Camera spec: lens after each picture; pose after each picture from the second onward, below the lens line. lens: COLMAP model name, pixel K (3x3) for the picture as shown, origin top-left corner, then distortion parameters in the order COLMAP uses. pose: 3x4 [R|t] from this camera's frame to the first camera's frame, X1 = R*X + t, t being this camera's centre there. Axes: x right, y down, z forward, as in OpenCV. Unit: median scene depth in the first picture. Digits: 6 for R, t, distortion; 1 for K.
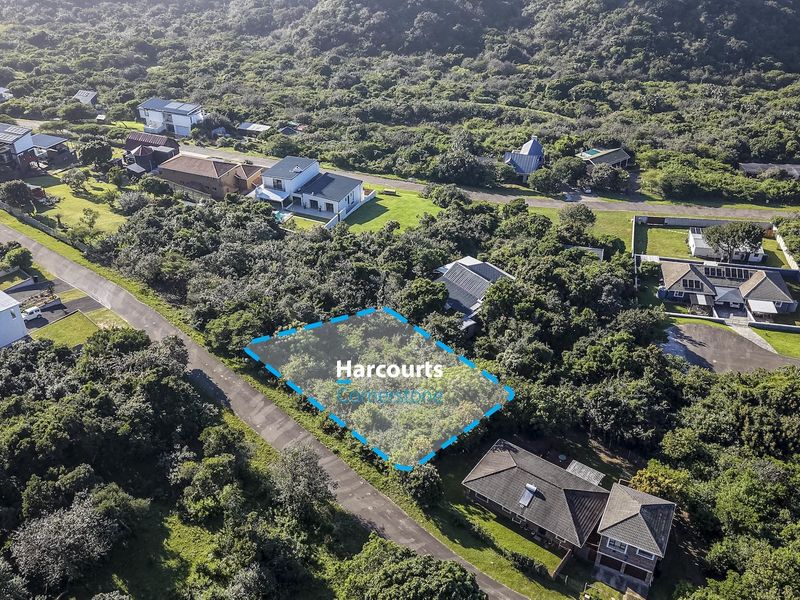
lens RADIAL K [[711.6, 0, 398.0], [0, 711.6, 301.7], [0, 0, 1]] dist [0.081834, -0.144593]
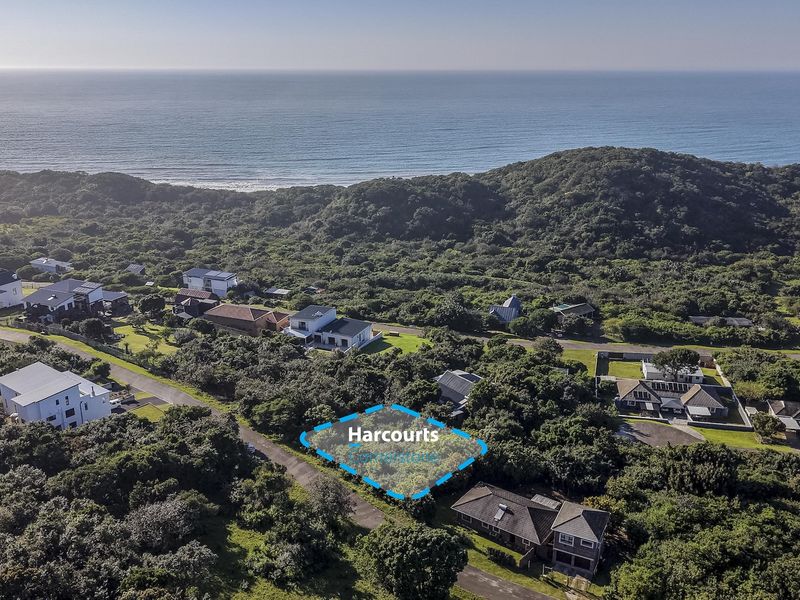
lens RADIAL K [[711.6, 0, 399.0], [0, 711.6, 305.9], [0, 0, 1]] dist [0.081834, -0.144593]
pose [[0.999996, -0.002499, -0.000998, -0.001943], [0.002153, 0.965599, -0.260027, 0.138275], [0.001614, 0.260024, 0.965601, -0.209223]]
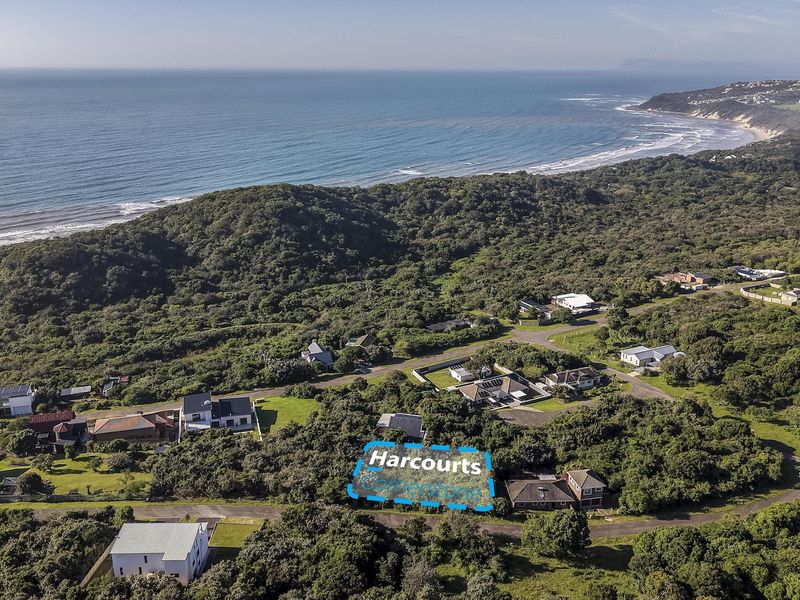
lens RADIAL K [[711.6, 0, 401.6], [0, 711.6, 305.2], [0, 0, 1]] dist [0.081834, -0.144593]
pose [[0.778202, -0.200637, 0.595102, -0.716944], [0.346091, 0.927728, -0.139794, -0.048111], [-0.524044, 0.314748, 0.791398, -0.347424]]
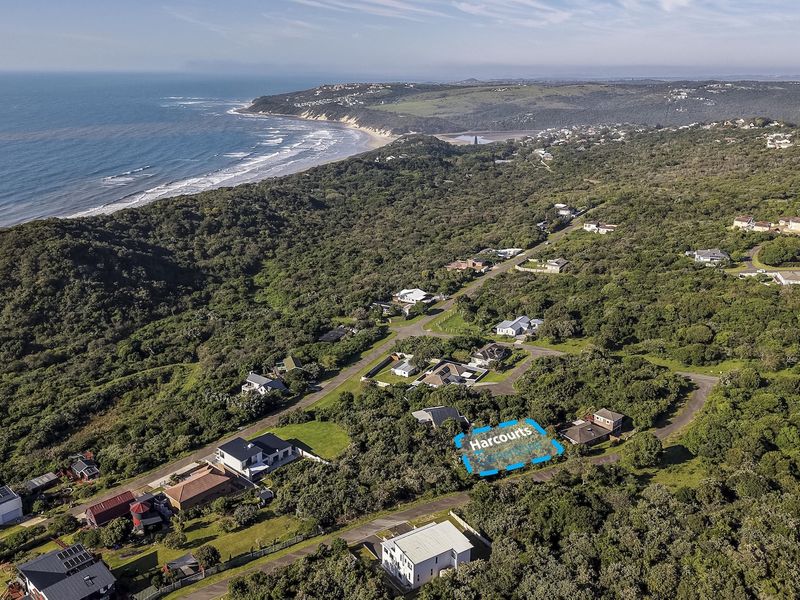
lens RADIAL K [[711.6, 0, 401.9], [0, 711.6, 301.2], [0, 0, 1]] dist [0.081834, -0.144593]
pose [[0.330850, -0.294480, 0.896560, -1.377453], [0.517402, 0.851141, 0.088630, -0.453075], [-0.789198, 0.434559, 0.433964, 0.076720]]
